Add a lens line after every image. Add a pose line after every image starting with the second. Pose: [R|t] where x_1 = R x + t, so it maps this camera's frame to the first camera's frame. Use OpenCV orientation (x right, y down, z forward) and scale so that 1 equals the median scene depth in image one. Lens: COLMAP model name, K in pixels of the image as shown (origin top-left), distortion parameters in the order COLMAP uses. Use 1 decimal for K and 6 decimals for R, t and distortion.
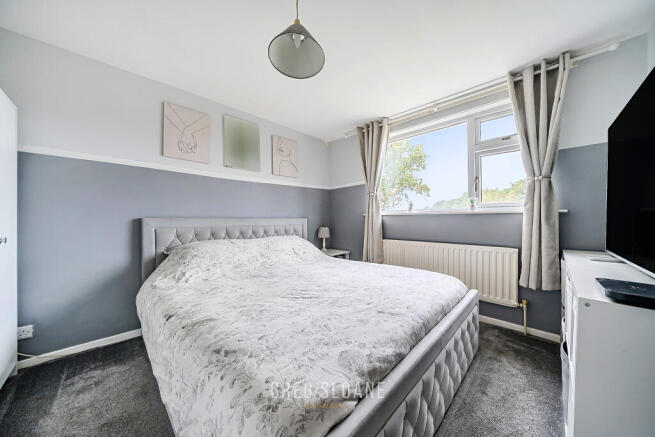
lens RADIAL K [[222.9, 0, 322.5], [0, 222.9, 219.7], [0, 0, 1]] dist [-0.002540, -0.000133]
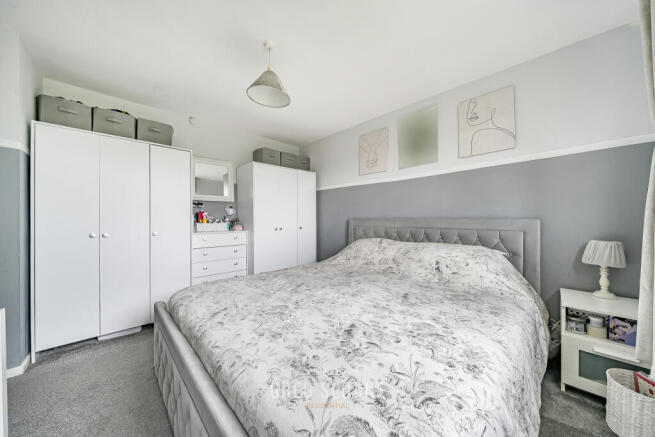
lens RADIAL K [[222.9, 0, 322.5], [0, 222.9, 219.7], [0, 0, 1]] dist [-0.002540, -0.000133]
pose [[-0.021381, -0.001308, -0.999771, 0.723861], [-0.005567, 0.999984, -0.001189, -0.002534], [0.999756, 0.005540, -0.021388, 0.826058]]
